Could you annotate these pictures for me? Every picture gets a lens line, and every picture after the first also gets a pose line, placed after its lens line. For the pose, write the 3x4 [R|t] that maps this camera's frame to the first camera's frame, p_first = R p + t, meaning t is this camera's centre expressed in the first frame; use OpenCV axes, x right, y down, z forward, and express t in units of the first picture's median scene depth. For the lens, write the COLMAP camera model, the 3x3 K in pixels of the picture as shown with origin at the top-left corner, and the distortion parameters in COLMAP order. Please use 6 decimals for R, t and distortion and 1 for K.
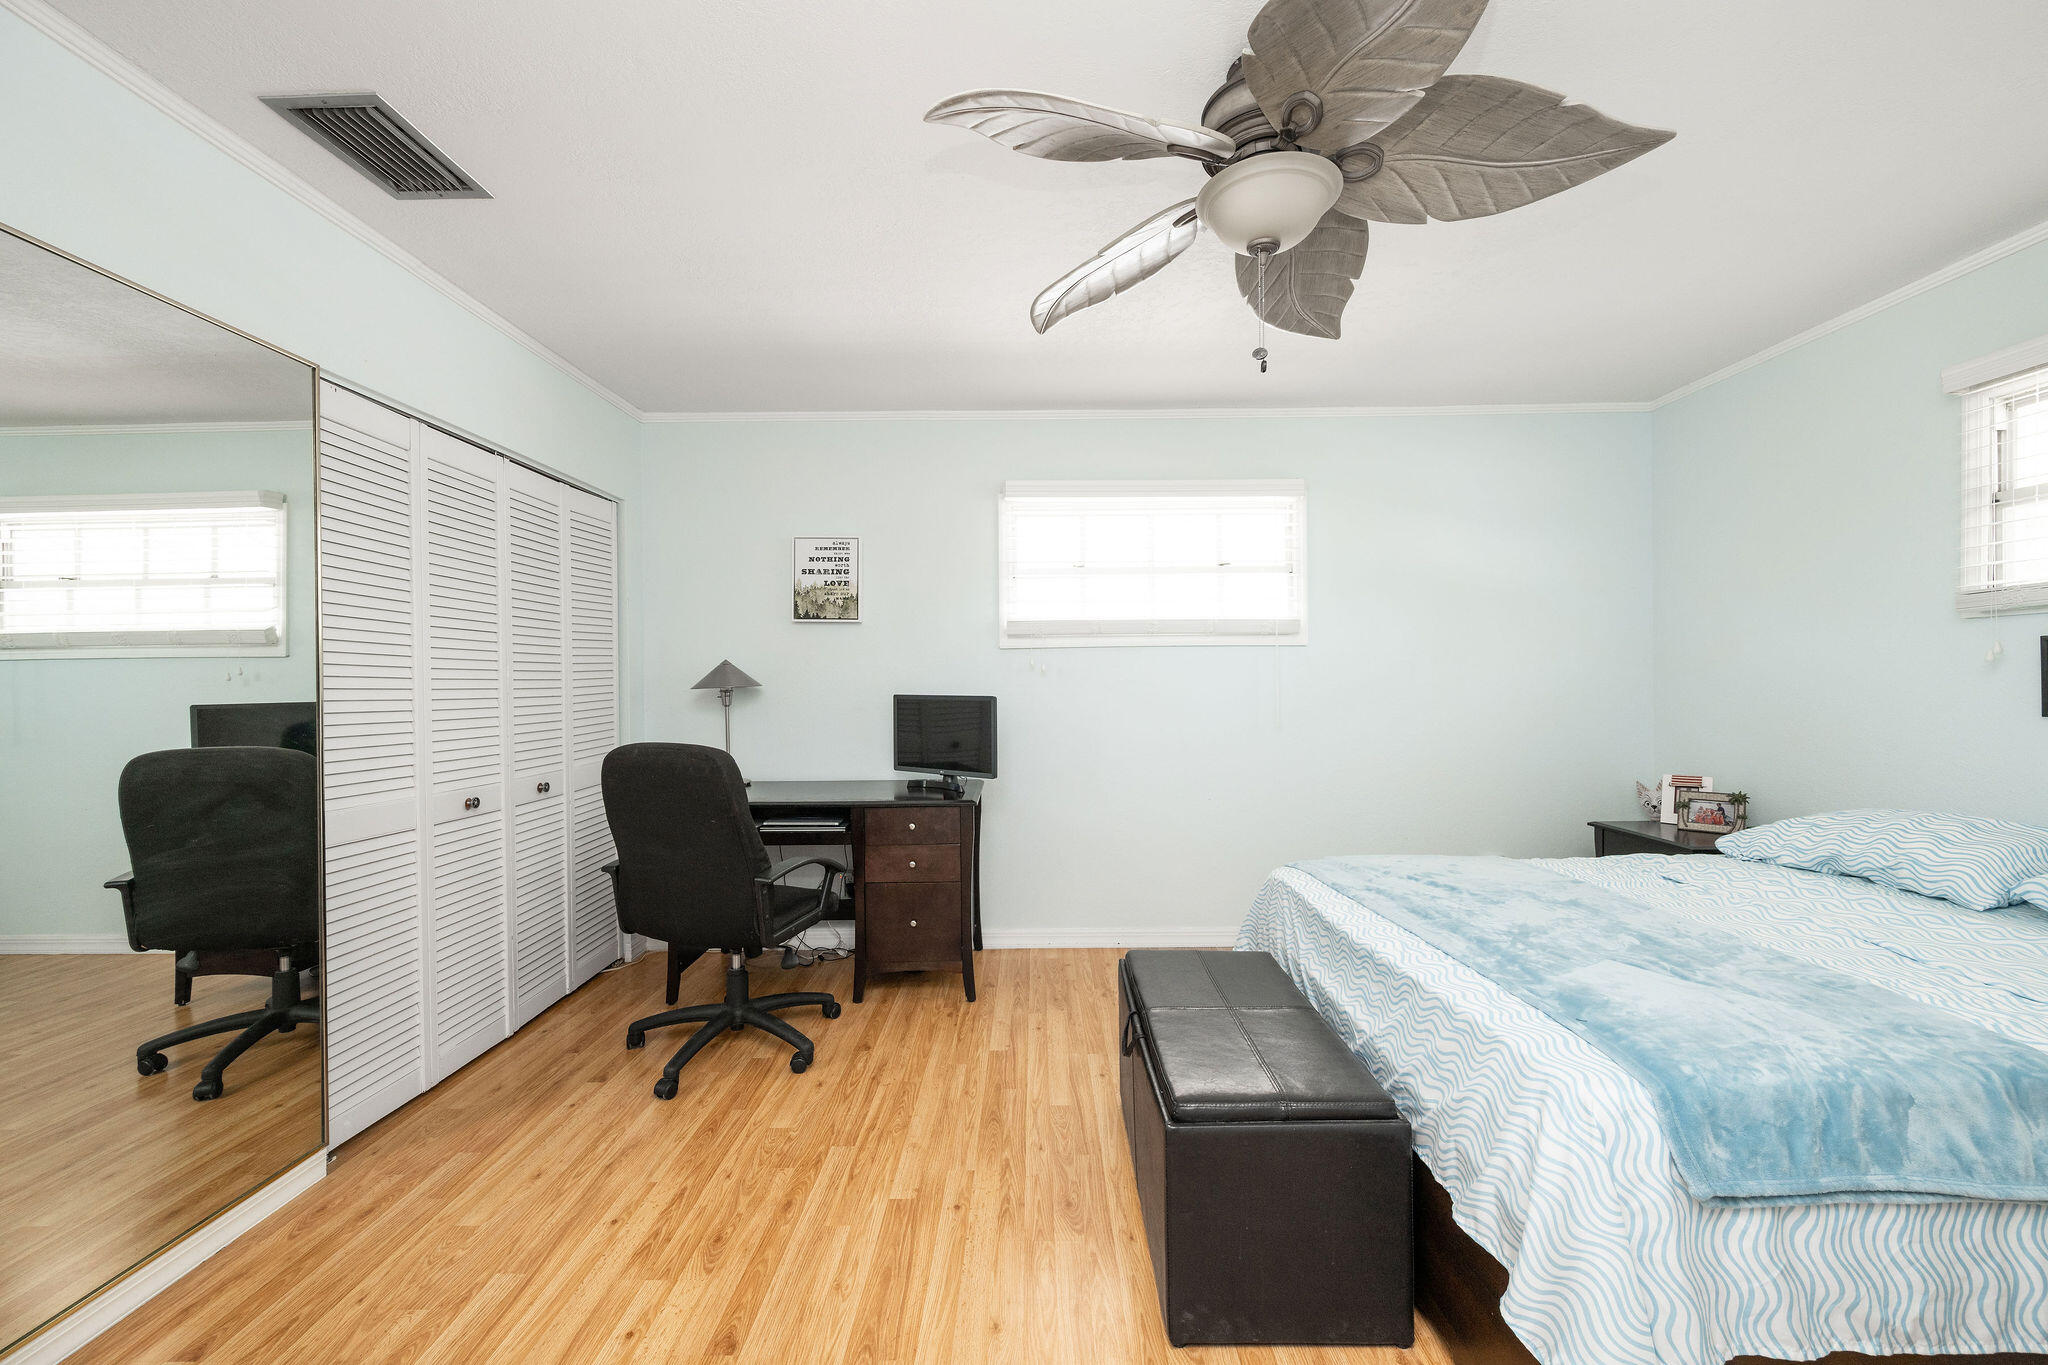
lens RADIAL K [[801.2, 0, 1037.1], [0, 801.2, 685.7], [0, 0, 1]] dist [-0.002923, -0.000294]
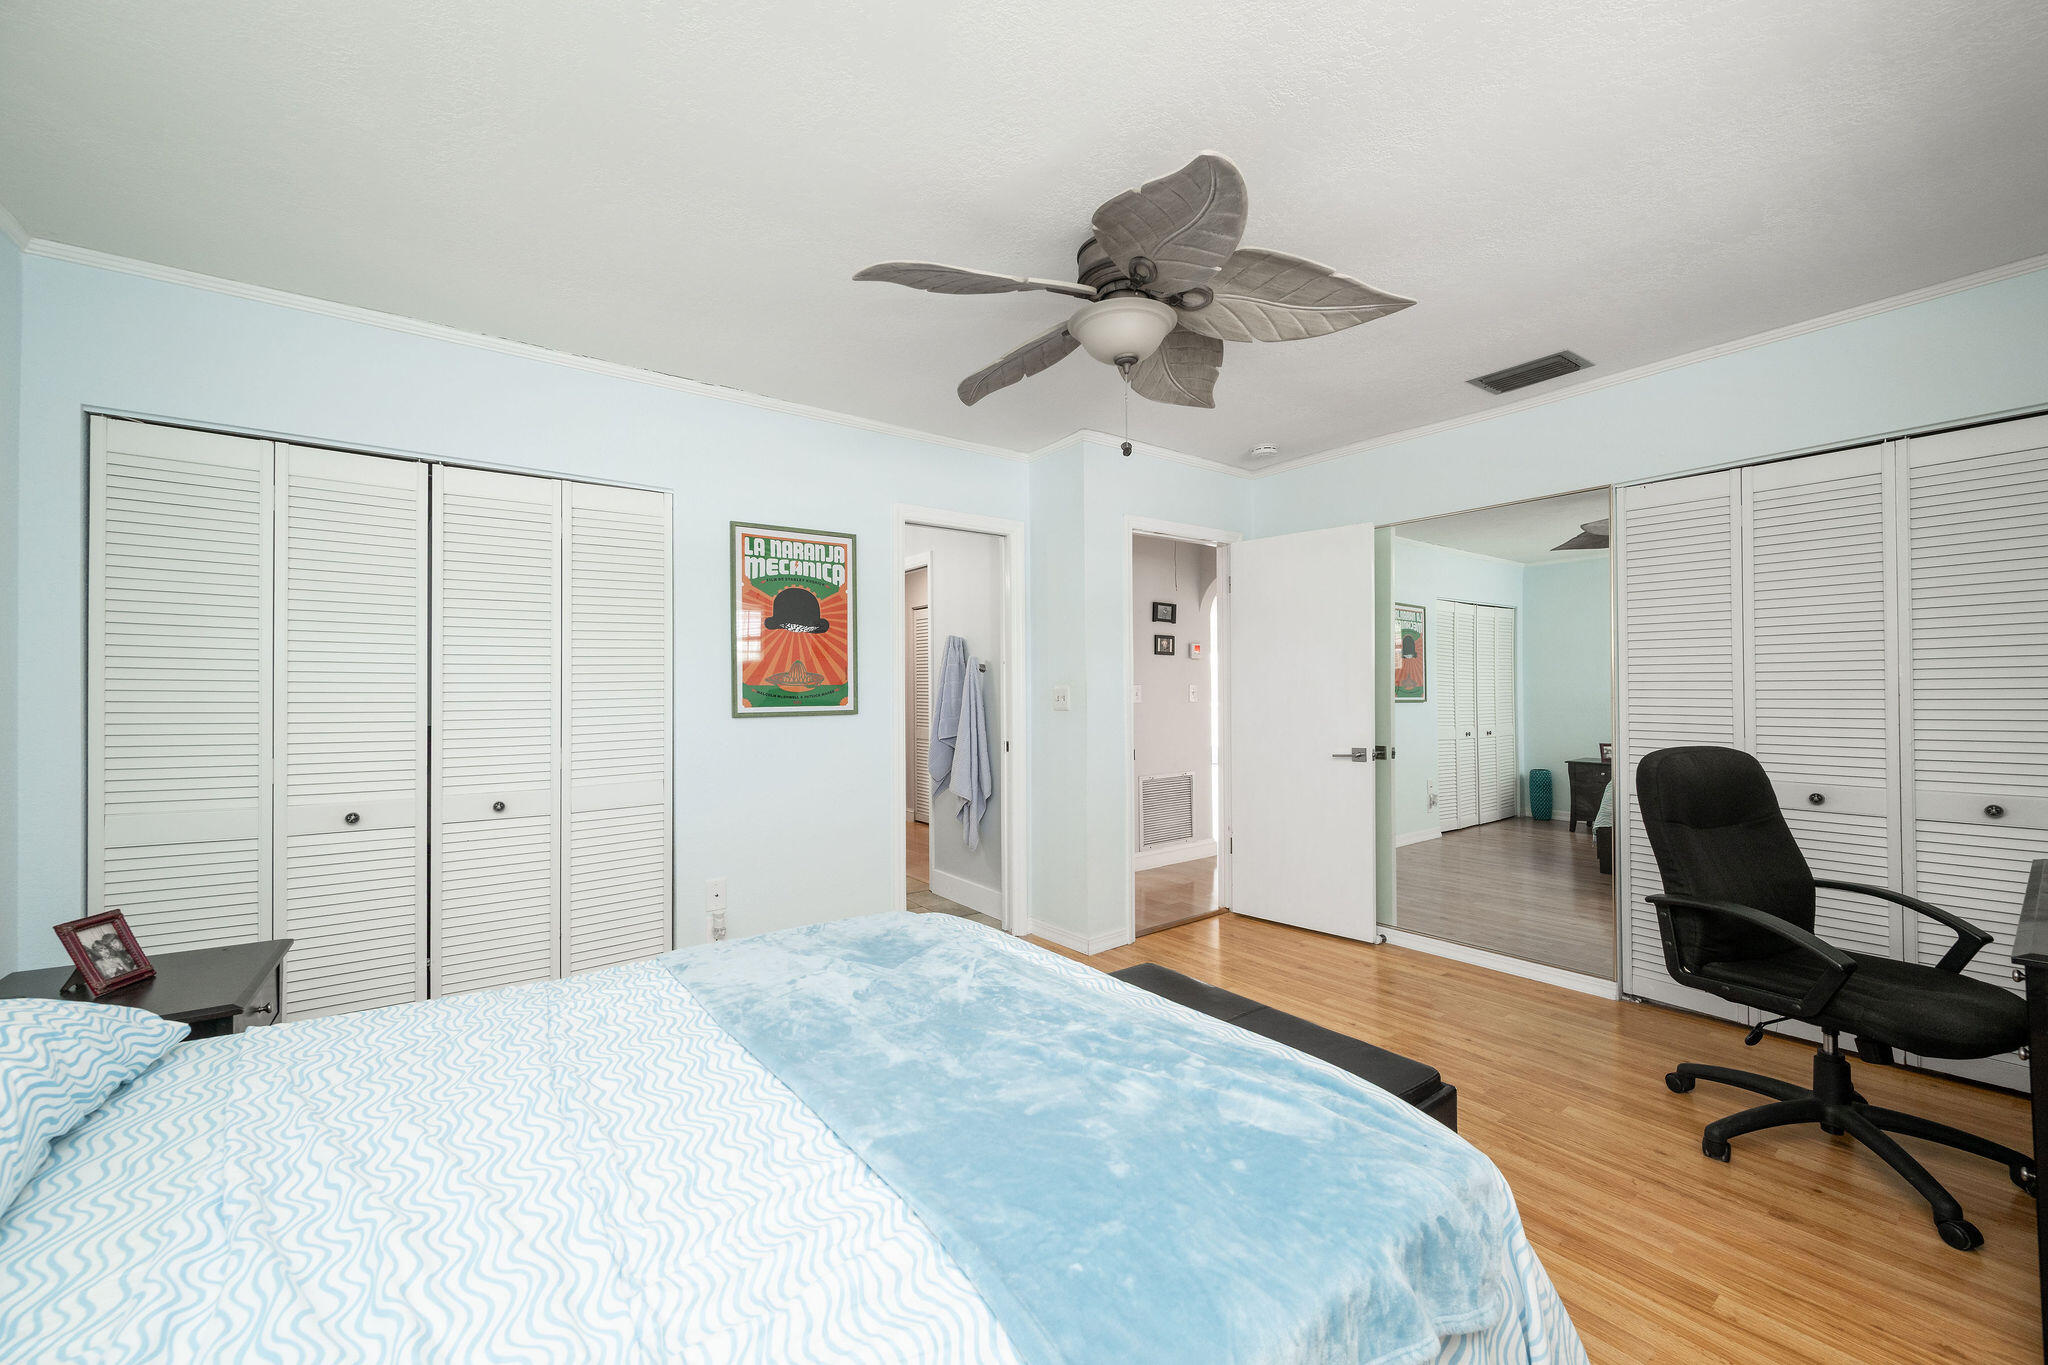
lens RADIAL K [[801.2, 0, 1033.7], [0, 801.2, 685.9], [0, 0, 1]] dist [-0.002923, -0.000294]
pose [[-0.799938, 0.003814, -0.600070, 0.946560], [0.007430, 0.999966, -0.003550, -0.008573], [0.600036, -0.007299, -0.799940, 1.551102]]
